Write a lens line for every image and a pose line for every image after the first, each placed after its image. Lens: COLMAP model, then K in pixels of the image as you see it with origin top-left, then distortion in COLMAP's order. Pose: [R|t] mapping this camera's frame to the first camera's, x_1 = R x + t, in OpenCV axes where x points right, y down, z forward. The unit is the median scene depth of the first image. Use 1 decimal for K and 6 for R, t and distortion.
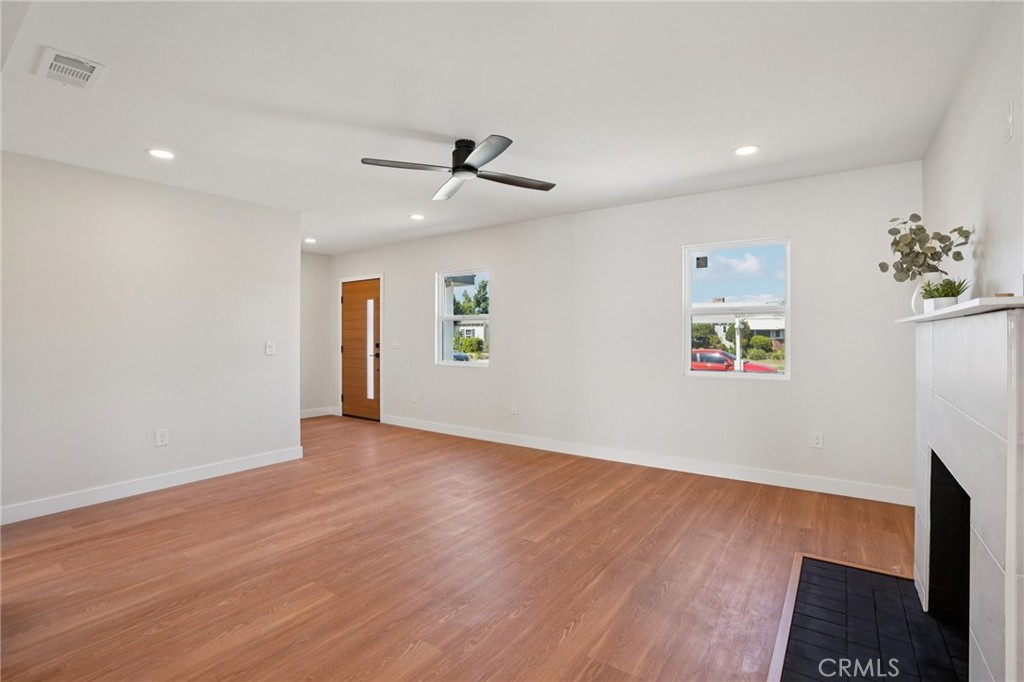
lens RADIAL K [[477.0, 0, 516.0], [0, 477.0, 336.0], [0, 0, 1]] dist [-0.002465, 0.000349]
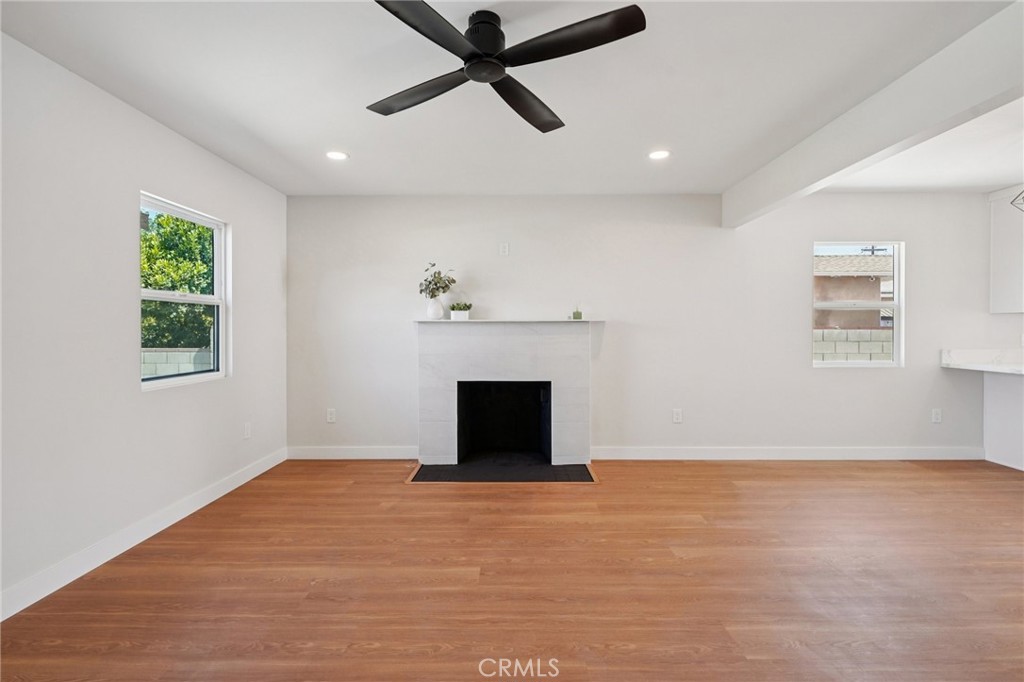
lens RADIAL K [[468.4, 0, 511.8], [0, 468.4, 338.4], [0, 0, 1]] dist [-0.000300, -0.000342]
pose [[-0.569372, -0.008546, 0.822036, -0.653037], [0.003713, 0.999909, 0.012967, 0.009517], [-0.822072, 0.010435, -0.569288, 1.375622]]
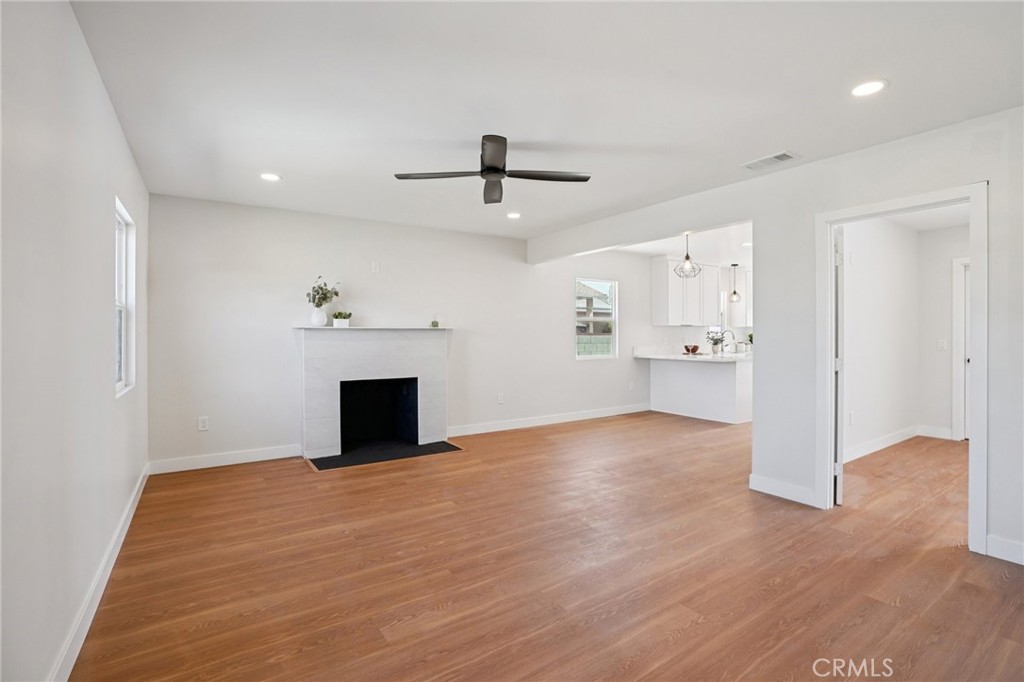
lens RADIAL K [[475.3, 0, 509.2], [0, 475.3, 346.0], [0, 0, 1]] dist [-0.031390, 0.000243]
pose [[-0.929150, -0.002668, 0.369693, -0.528184], [0.005824, 0.999744, 0.021853, 0.004260], [-0.369657, 0.022458, -0.928897, 1.997503]]
